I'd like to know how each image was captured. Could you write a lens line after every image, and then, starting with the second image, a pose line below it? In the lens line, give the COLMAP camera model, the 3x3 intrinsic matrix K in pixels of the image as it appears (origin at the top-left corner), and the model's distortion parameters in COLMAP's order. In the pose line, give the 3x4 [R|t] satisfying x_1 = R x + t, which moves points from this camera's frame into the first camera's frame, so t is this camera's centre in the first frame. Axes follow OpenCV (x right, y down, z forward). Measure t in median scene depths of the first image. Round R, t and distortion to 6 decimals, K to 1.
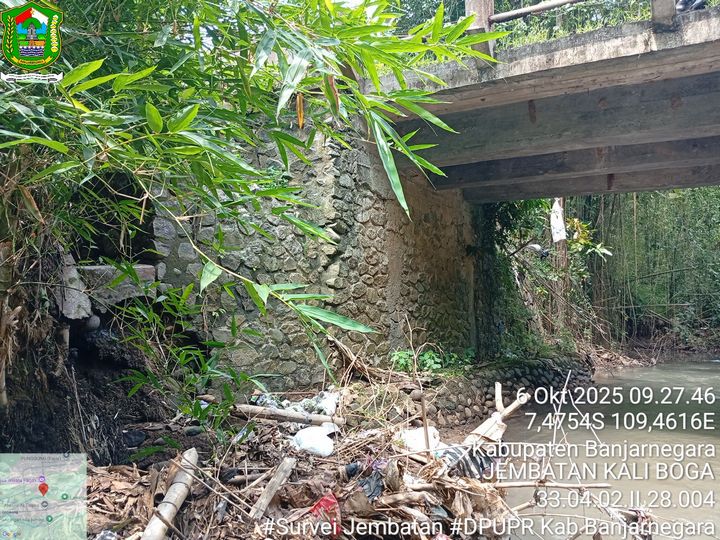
lens RADIAL K [[550.3, 0, 354.5], [0, 550.3, 271.2], [0, 0, 1]] dist [0.076840, -0.170354]
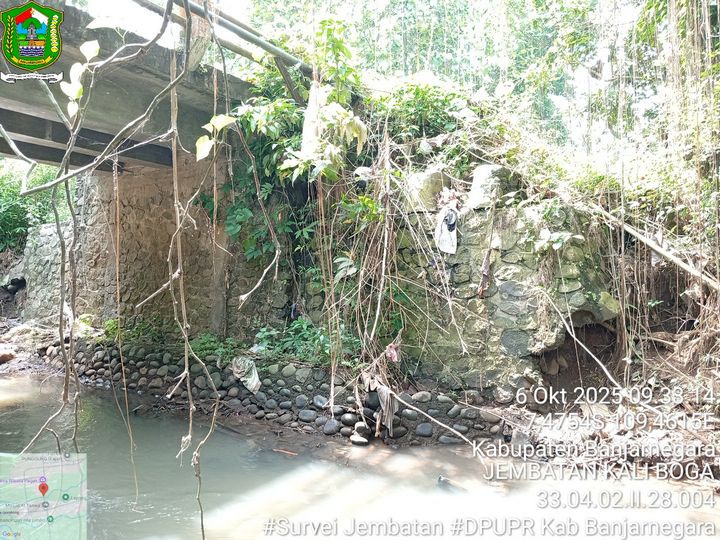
lens RADIAL K [[550.3, 0, 365.3], [0, 550.3, 268.5], [0, 0, 1]] dist [0.076840, -0.170354]
pose [[0.037478, -0.023010, -0.999032, 1.586215], [0.068351, 0.997453, -0.020409, 0.113111], [0.996957, -0.067520, 0.038956, 1.731981]]
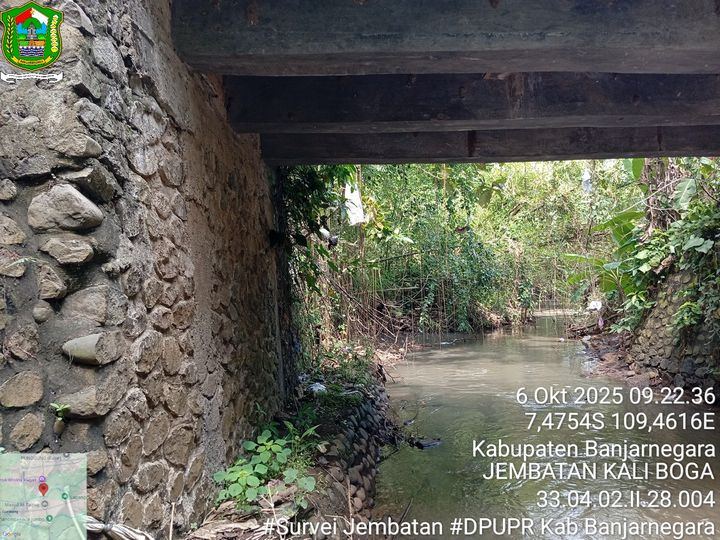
lens RADIAL K [[550.3, 0, 356.9], [0, 550.3, 271.5], [0, 0, 1]] dist [0.076840, -0.170354]
pose [[0.838699, -0.030518, 0.543740, -0.079515], [0.009459, 0.999094, 0.041485, -0.036308], [-0.544513, -0.029650, 0.838228, 0.602652]]
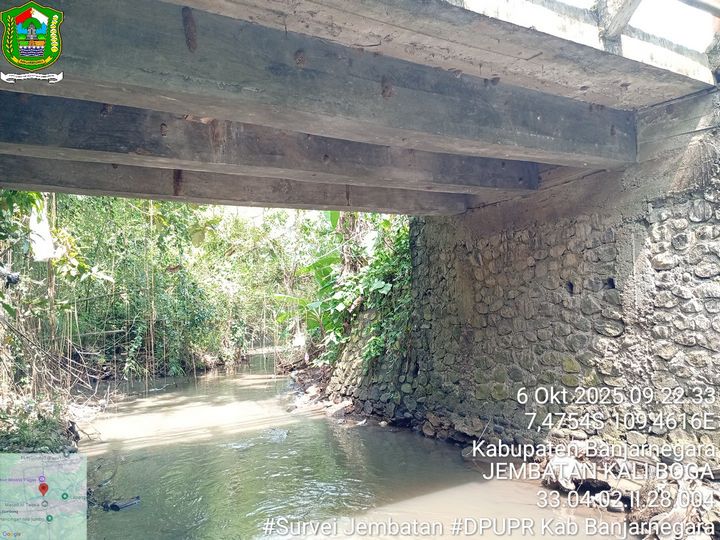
lens RADIAL K [[550.3, 0, 359.7], [0, 550.3, 269.3], [0, 0, 1]] dist [0.076840, -0.170354]
pose [[0.471962, 0.027859, 0.881178, -0.063959], [-0.000265, 0.999505, -0.031457, -0.038939], [-0.881619, 0.014613, 0.471736, 0.590978]]
